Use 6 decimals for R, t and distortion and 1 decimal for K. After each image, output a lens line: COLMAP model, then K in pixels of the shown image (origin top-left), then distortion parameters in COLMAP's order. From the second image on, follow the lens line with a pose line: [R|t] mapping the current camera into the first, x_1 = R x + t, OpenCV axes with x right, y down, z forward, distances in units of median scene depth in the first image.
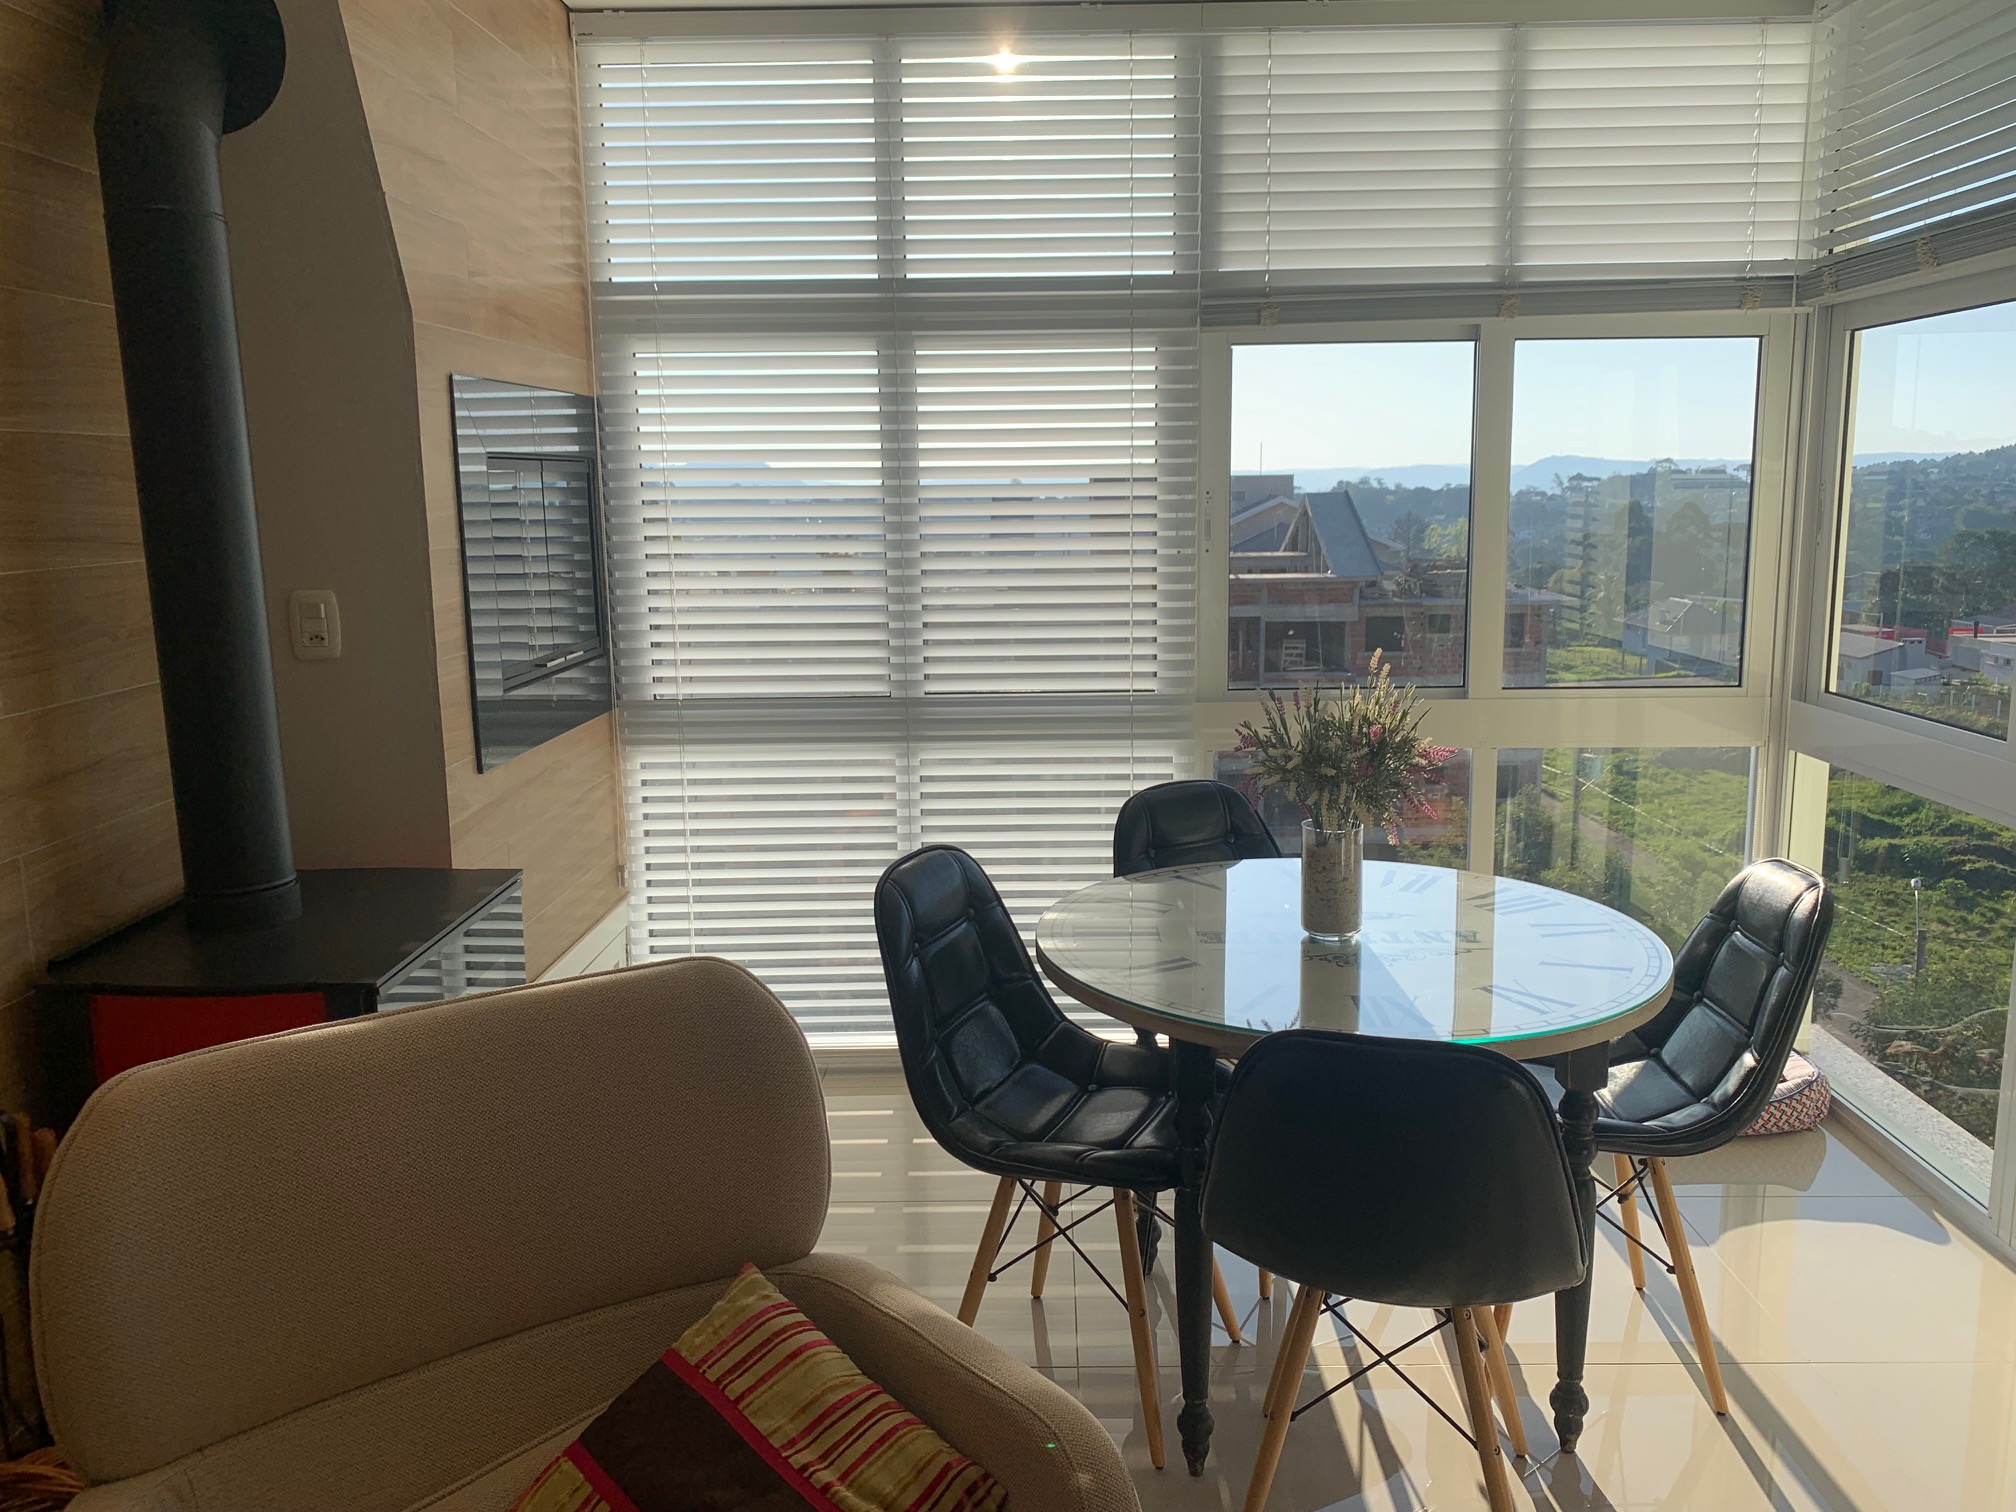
lens RADIAL K [[1548.5, 0, 1028.3], [0, 1548.5, 741.8], [0, 0, 1]] dist [0.037845, -0.054057]
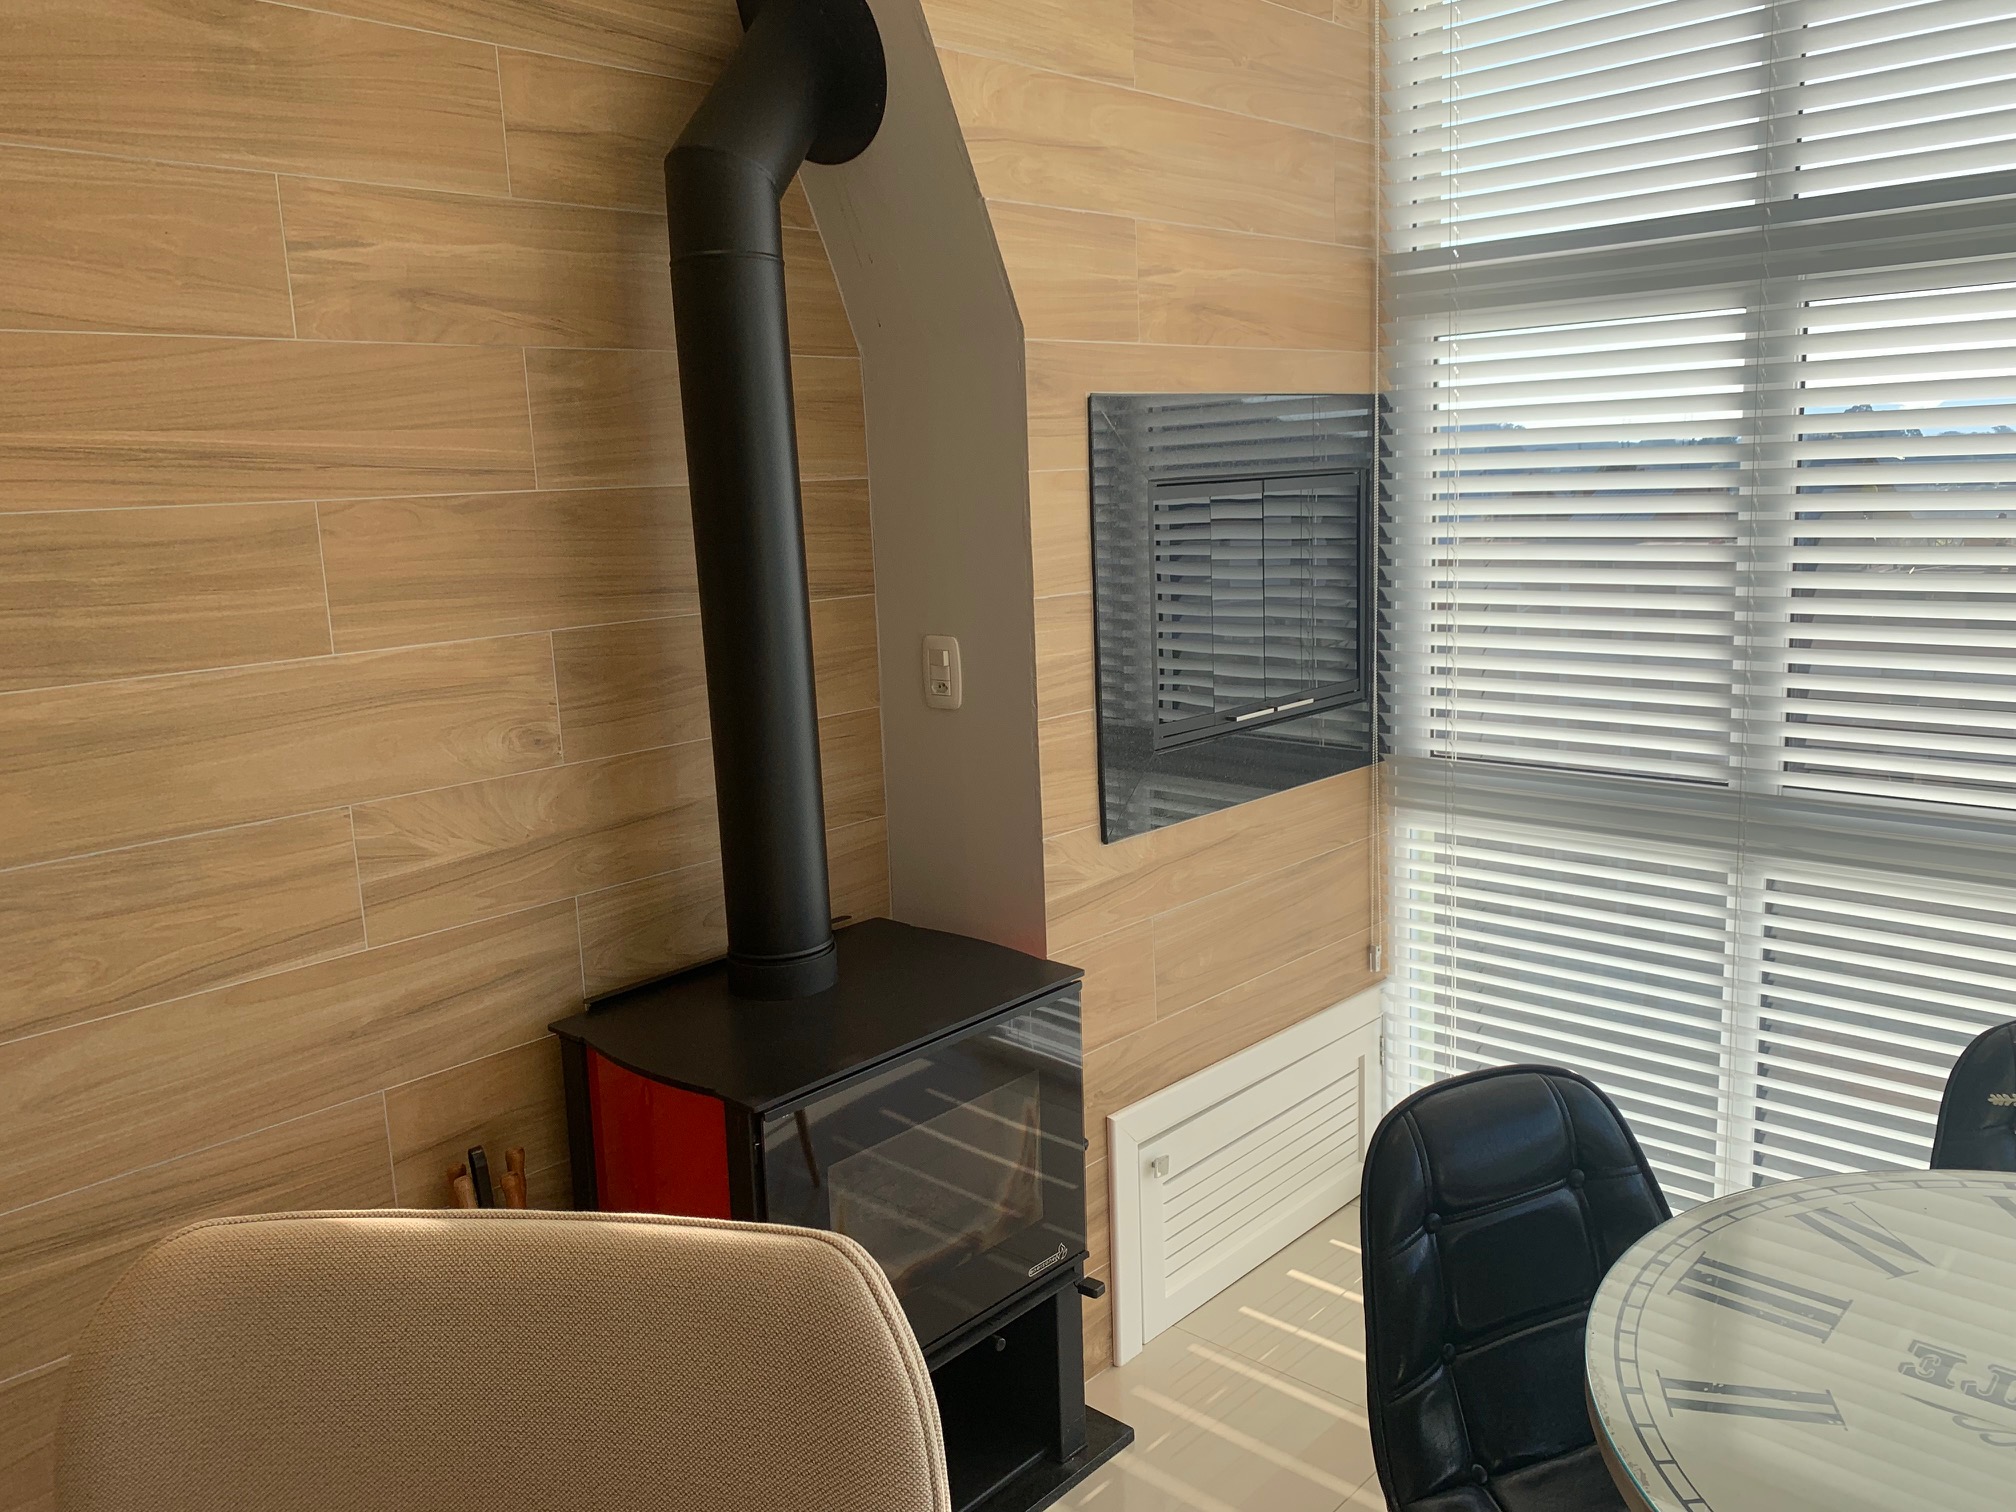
lens RADIAL K [[1548.5, 0, 1023.5], [0, 1548.5, 750.7], [0, 0, 1]] dist [0.037845, -0.054057]
pose [[0.742074, 0.103578, -0.662267, 0.156965], [-0.081572, 0.994601, 0.064153, -0.069928], [0.665336, 0.006416, 0.746516, 0.252413]]
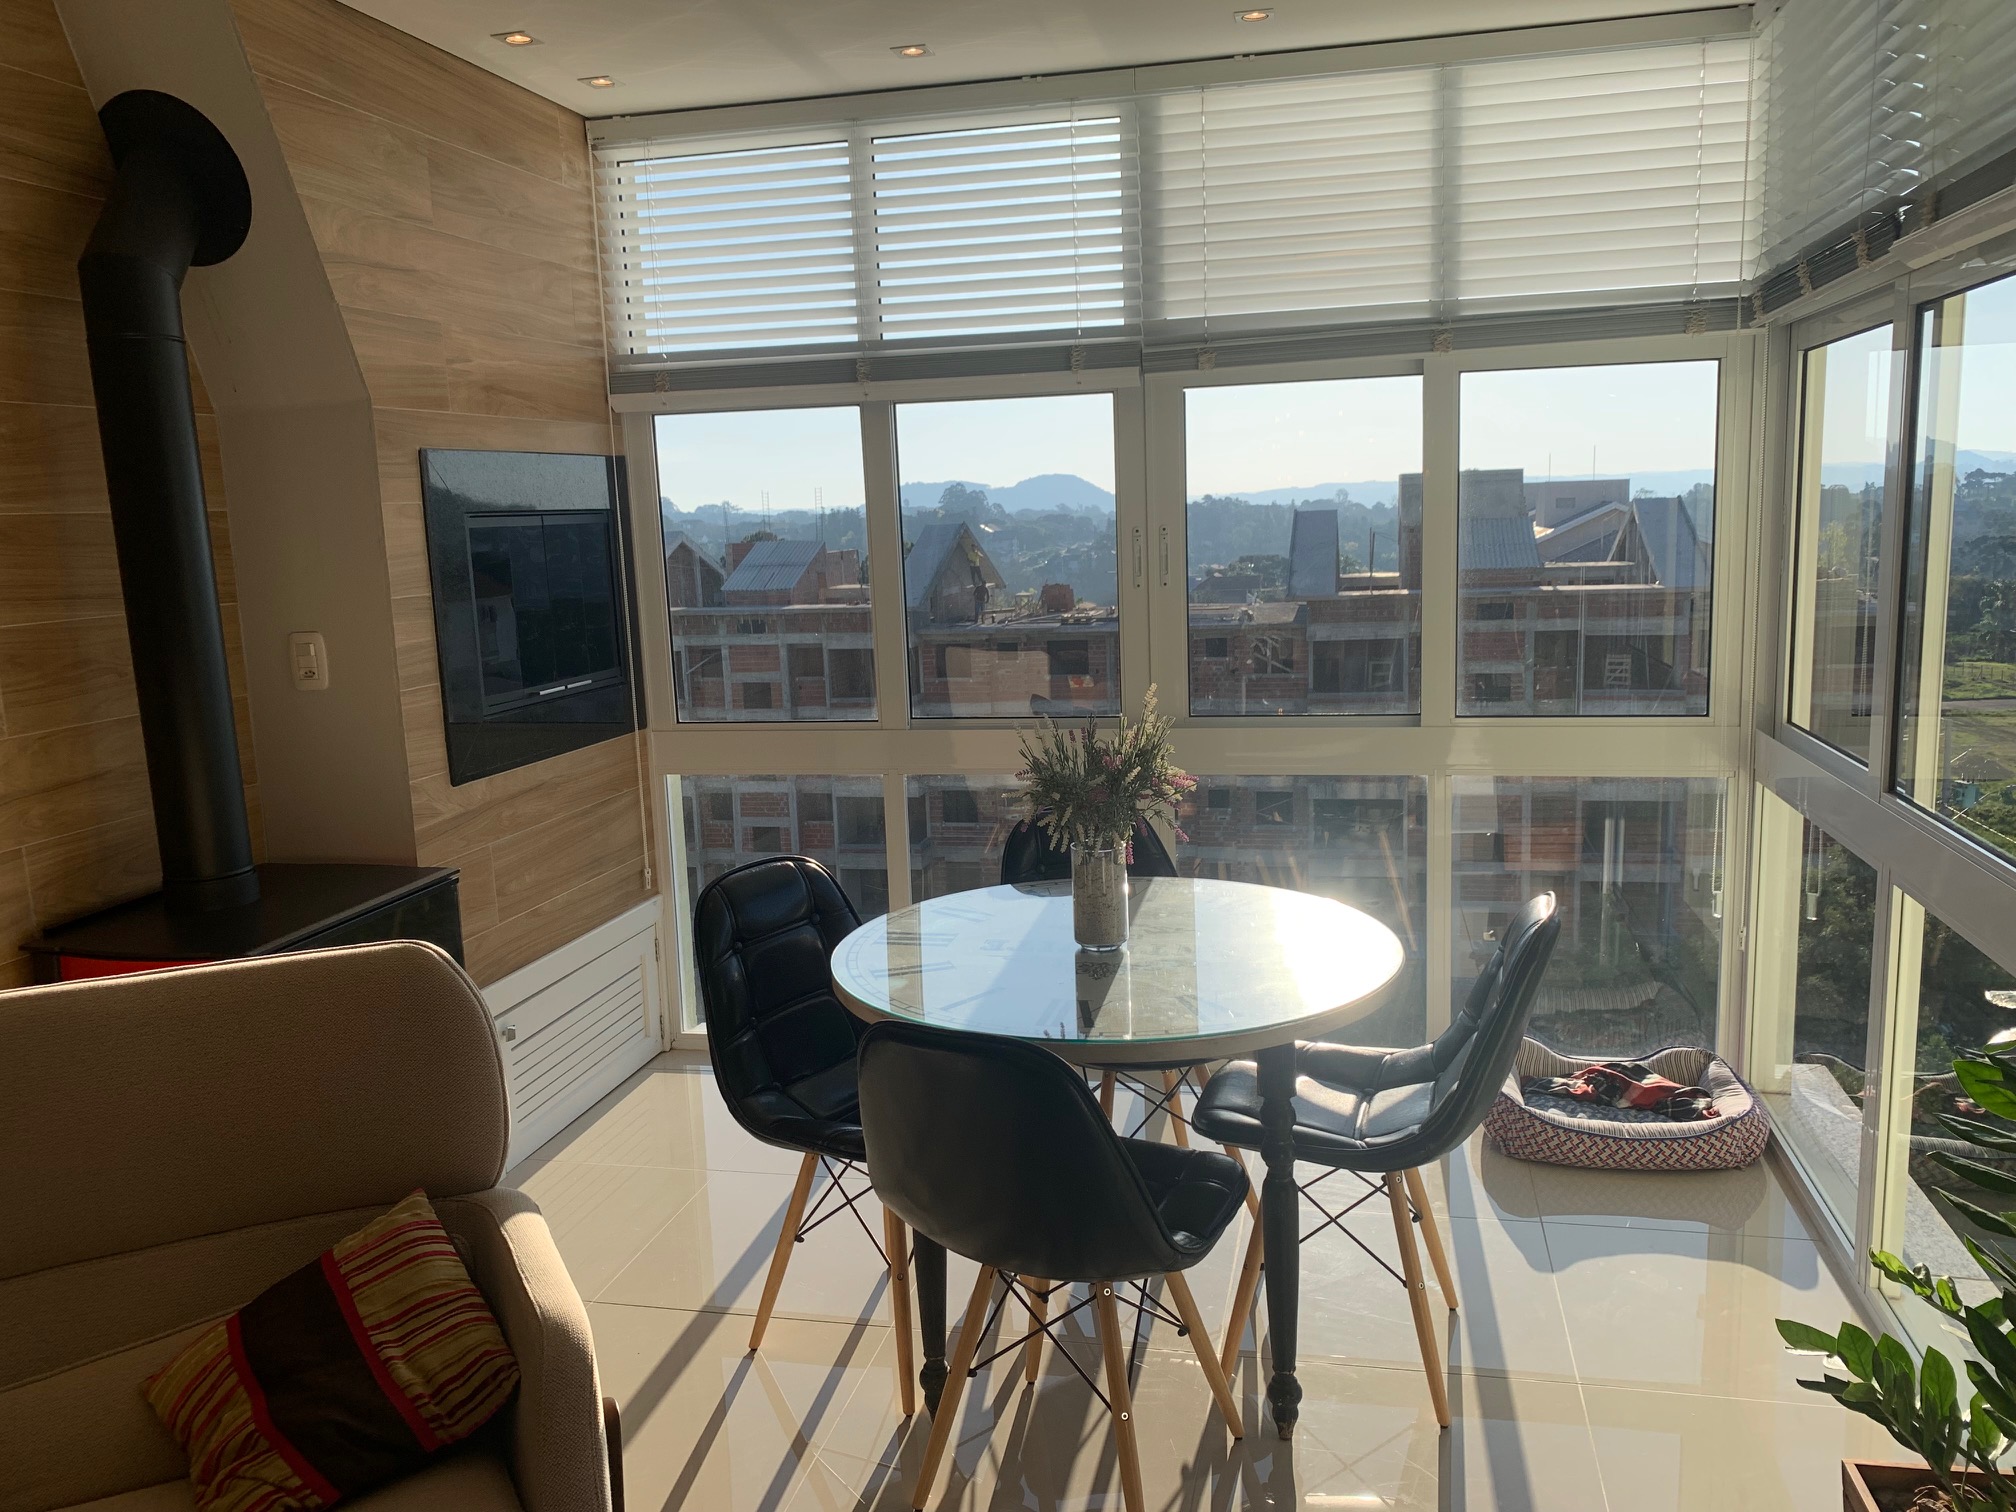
lens RADIAL K [[1548.5, 0, 1027.0], [0, 1548.5, 763.2], [0, 0, 1]] dist [0.037845, -0.054057]
pose [[0.978852, 0.011330, -0.204254, 0.253984], [-0.010597, 0.999933, 0.004684, -0.005954], [0.204294, -0.002420, 0.978907, -0.051083]]
